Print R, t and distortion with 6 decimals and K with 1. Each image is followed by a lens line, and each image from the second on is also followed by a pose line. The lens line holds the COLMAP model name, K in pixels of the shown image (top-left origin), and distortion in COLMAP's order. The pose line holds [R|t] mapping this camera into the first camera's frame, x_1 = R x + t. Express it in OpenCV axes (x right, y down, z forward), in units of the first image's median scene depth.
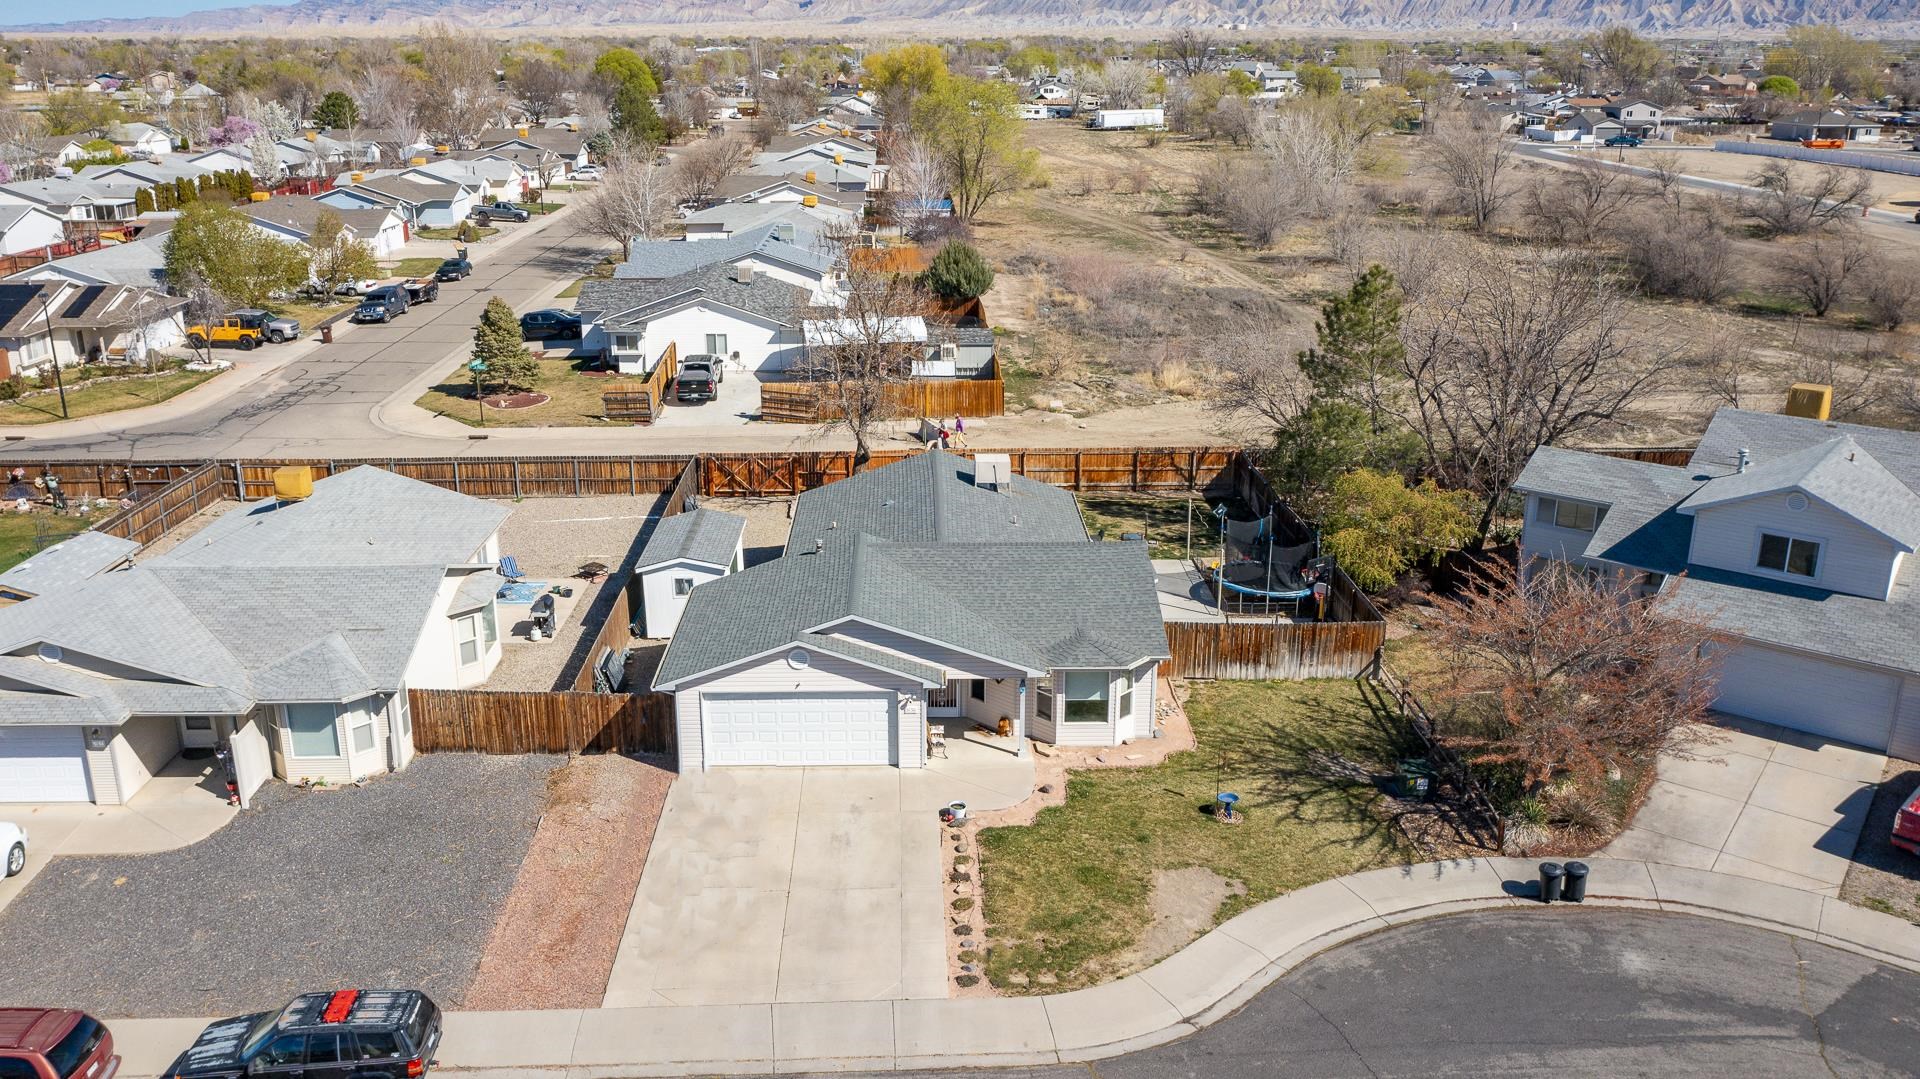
lens RADIAL K [[1516.0, 0, 961.4], [0, 1516.0, 530.4], [0, 0, 1]] dist [-0.011944, 0.001893]
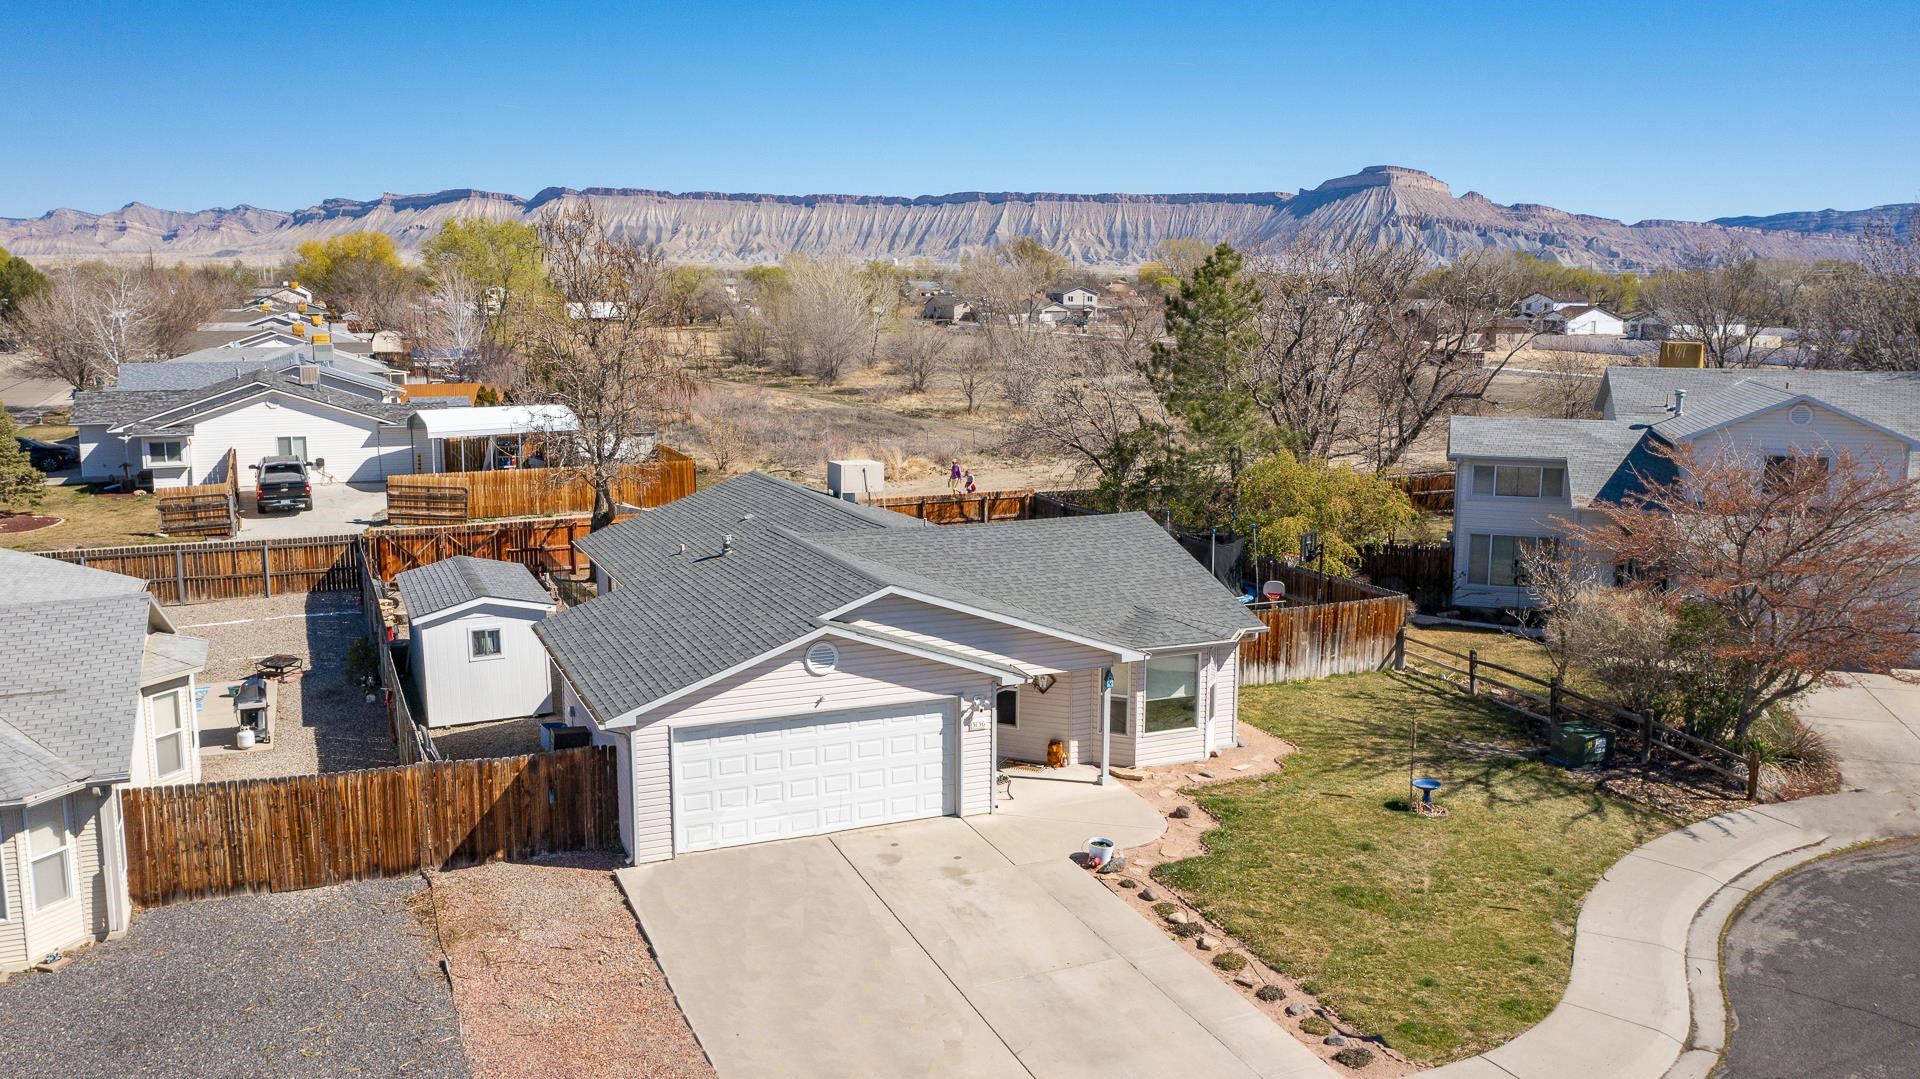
lens RADIAL K [[1516.0, 0, 961.4], [0, 1516.0, 530.4], [0, 0, 1]] dist [-0.011944, 0.001893]
pose [[0.929531, -0.057730, 0.364197, -0.267422], [0.110018, 0.986103, -0.124486, 0.110957], [-0.351949, 0.155781, 0.922965, 0.348965]]
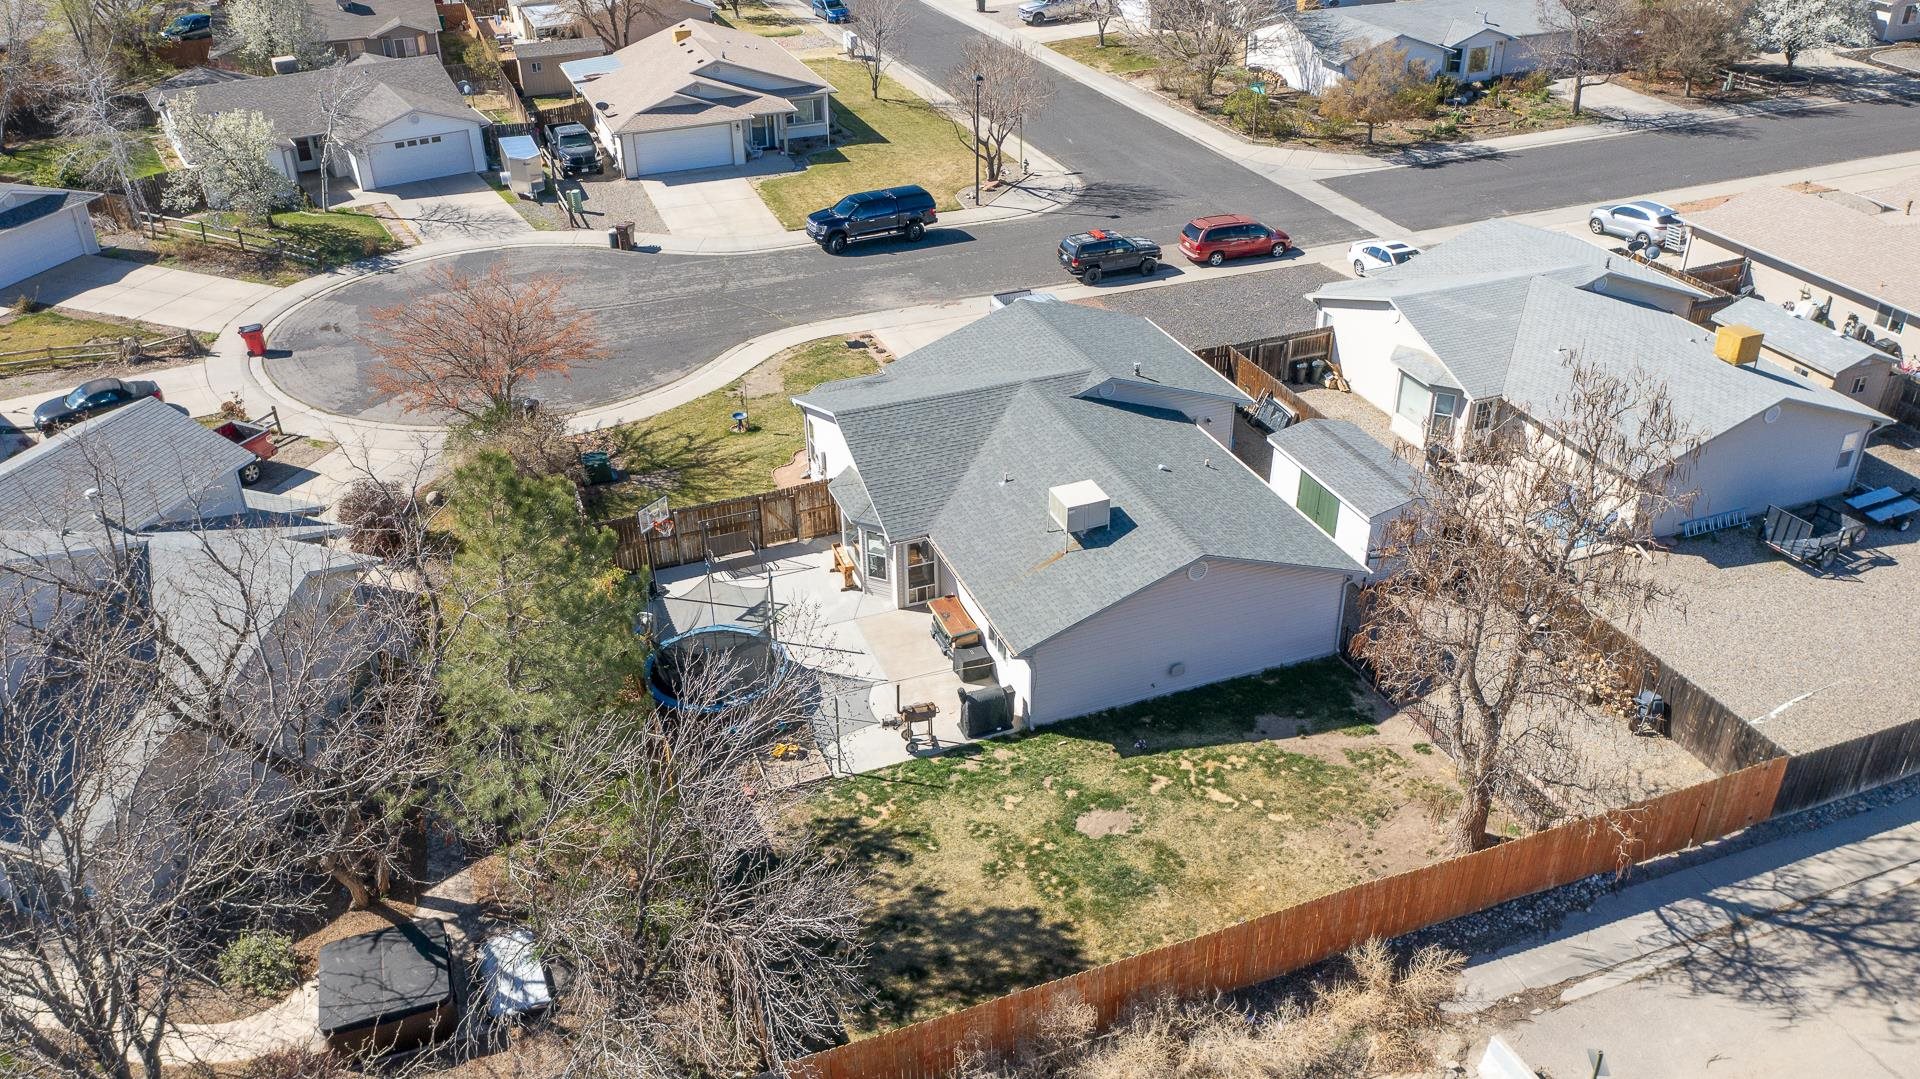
lens RADIAL K [[1516.0, 0, 961.4], [0, 1516.0, 530.4], [0, 0, 1]] dist [-0.011944, 0.001893]
pose [[-0.944265, 0.173487, -0.279761, 0.356663], [-0.087710, 0.686538, 0.721784, -0.707118], [0.317286, 0.706093, -0.633058, 1.842578]]
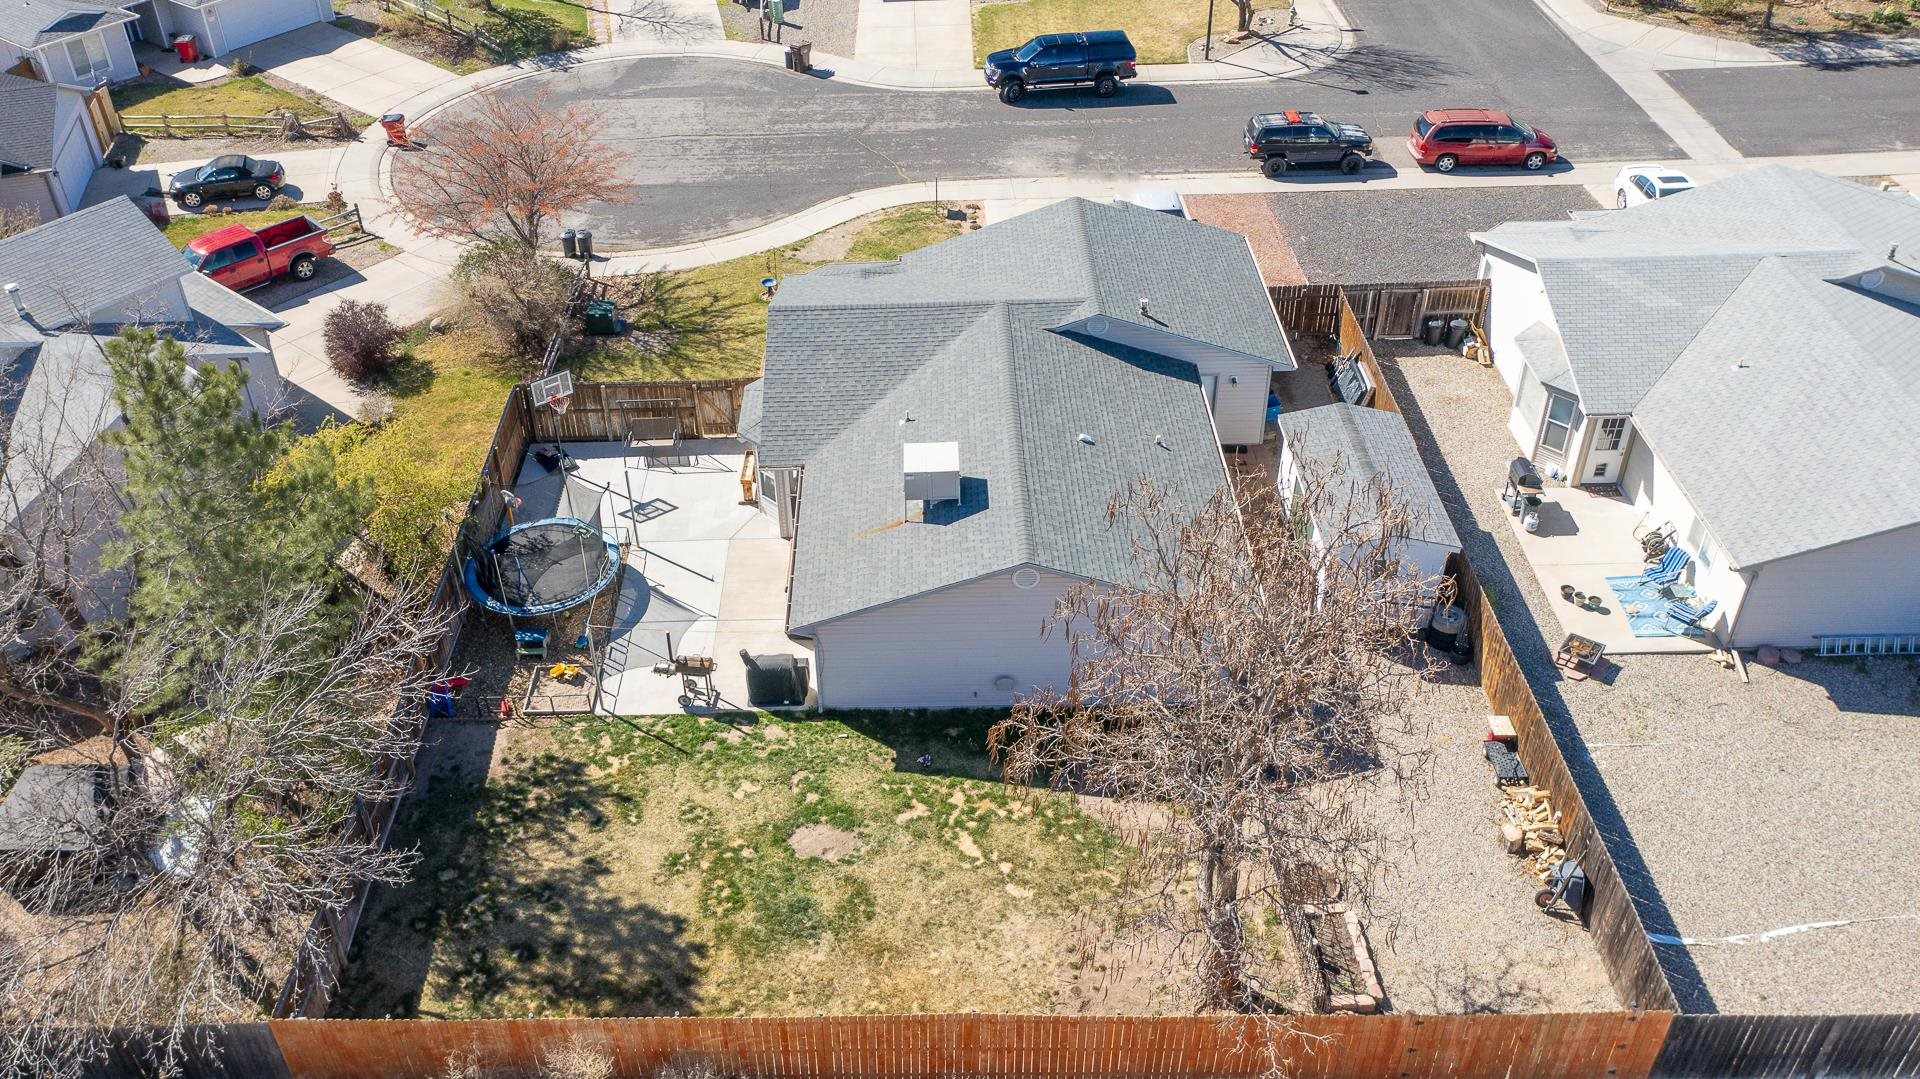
lens RADIAL K [[1559.8, 0, 857.3], [0, 1559.8, 543.6], [0, 0, 1]] dist [-0.011211, 0.001273]
pose [[-0.997103, 0.000872, 0.076054, 0.000880], [0.062322, 0.582578, 0.810382, -0.693796], [-0.043601, 0.812774, -0.580945, 1.771991]]
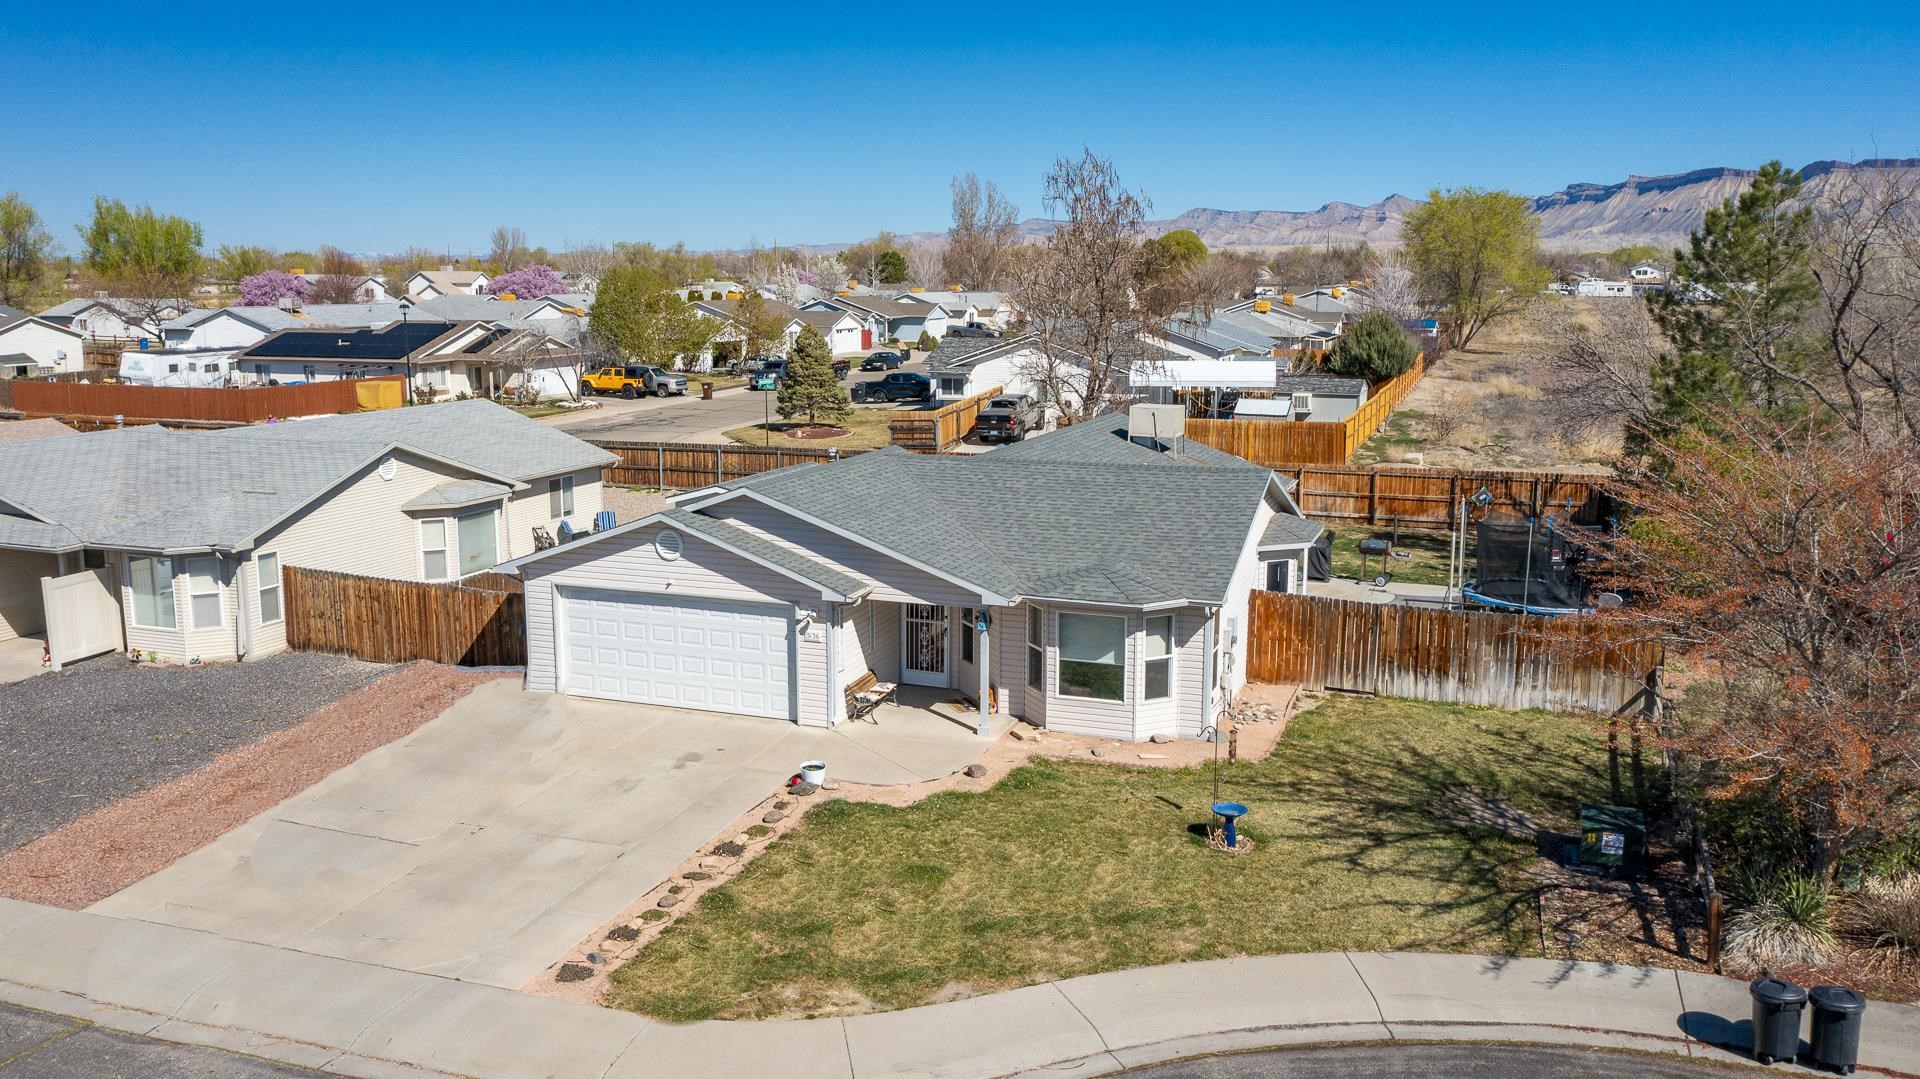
lens RADIAL K [[1516.0, 0, 961.4], [0, 1516.0, 530.4], [0, 0, 1]] dist [-0.011944, 0.001893]
pose [[0.926504, 0.060812, -0.371338, 0.264588], [-0.110764, 0.987207, -0.114691, 0.135481], [0.359613, 0.147393, 0.921387, 0.371479]]
